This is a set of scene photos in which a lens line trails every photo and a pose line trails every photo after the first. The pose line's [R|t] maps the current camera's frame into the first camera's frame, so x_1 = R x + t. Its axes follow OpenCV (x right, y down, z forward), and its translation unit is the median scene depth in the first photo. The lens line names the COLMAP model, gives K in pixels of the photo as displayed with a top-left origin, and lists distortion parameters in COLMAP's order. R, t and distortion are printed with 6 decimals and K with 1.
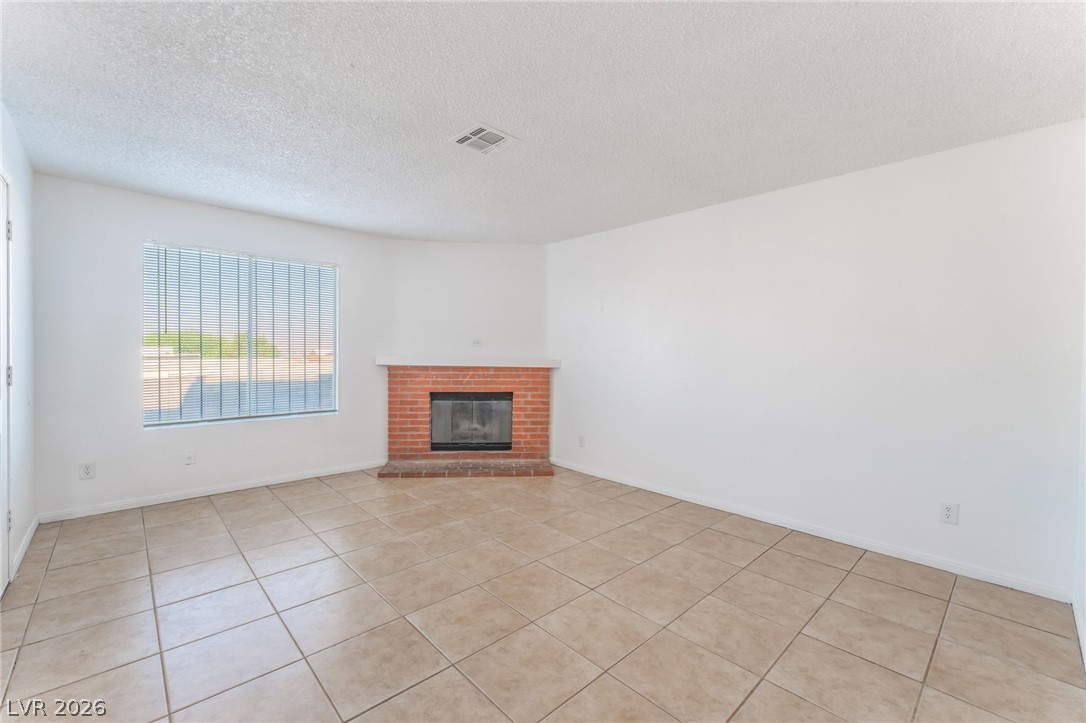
lens RADIAL K [[455.2, 0, 536.3], [0, 455.2, 357.4], [0, 0, 1]] dist [0.000020, -0.000090]
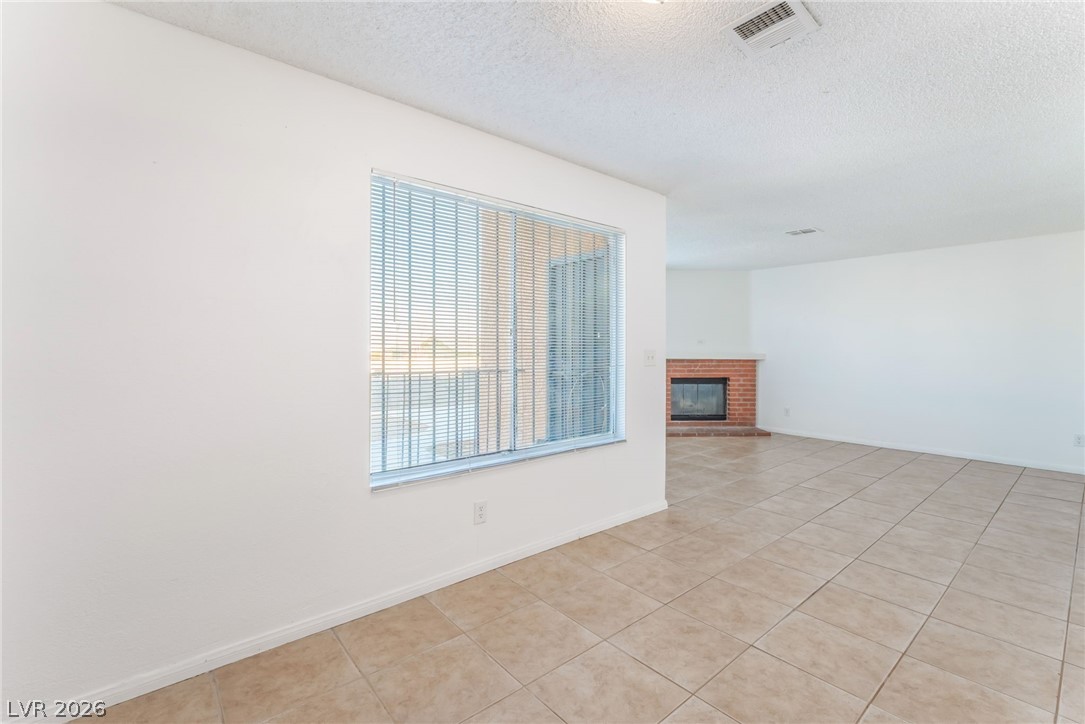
lens RADIAL K [[485.6, 0, 542.9], [0, 485.6, 345.0], [0, 0, 1]] dist [-0.001501, -0.000050]
pose [[0.999550, -0.008496, -0.028777, -0.573242], [0.008303, 0.999942, -0.006801, -0.016995], [0.028833, 0.006559, 0.999563, -0.485426]]
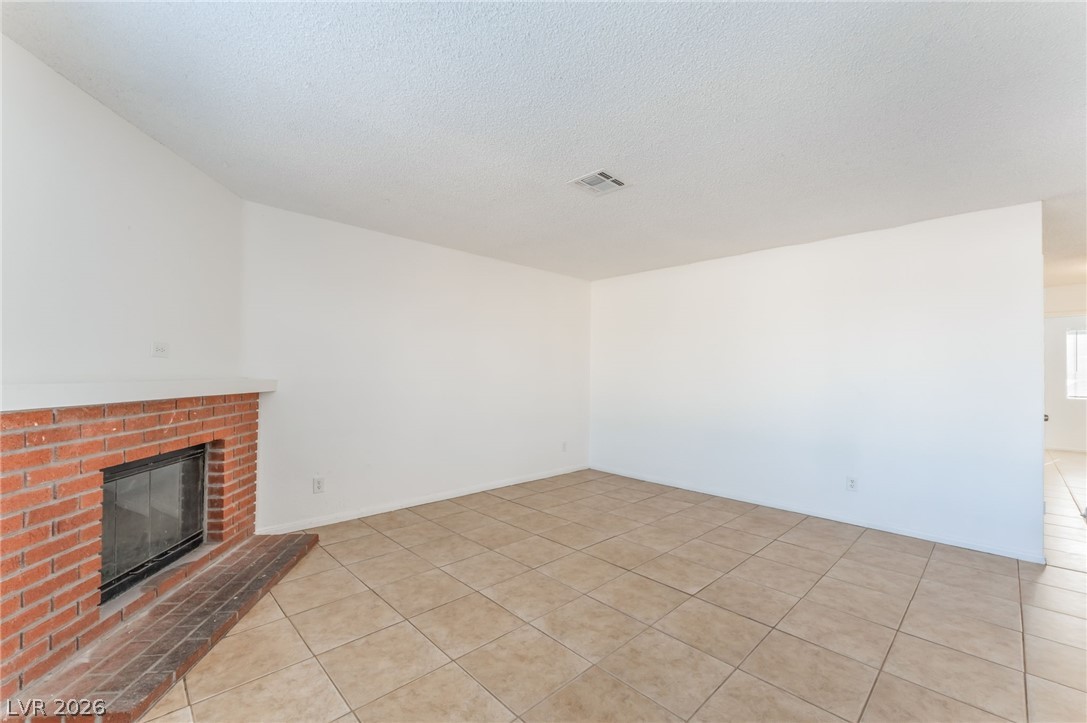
lens RADIAL K [[455.6, 0, 537.0], [0, 455.6, 363.3], [0, 0, 1]] dist [0.000020, -0.000090]
pose [[-0.019046, 0.007950, 0.999787, -0.637652], [0.000513, 0.999968, -0.007941, -0.013892], [-0.999818, 0.000361, -0.019049, 0.614154]]
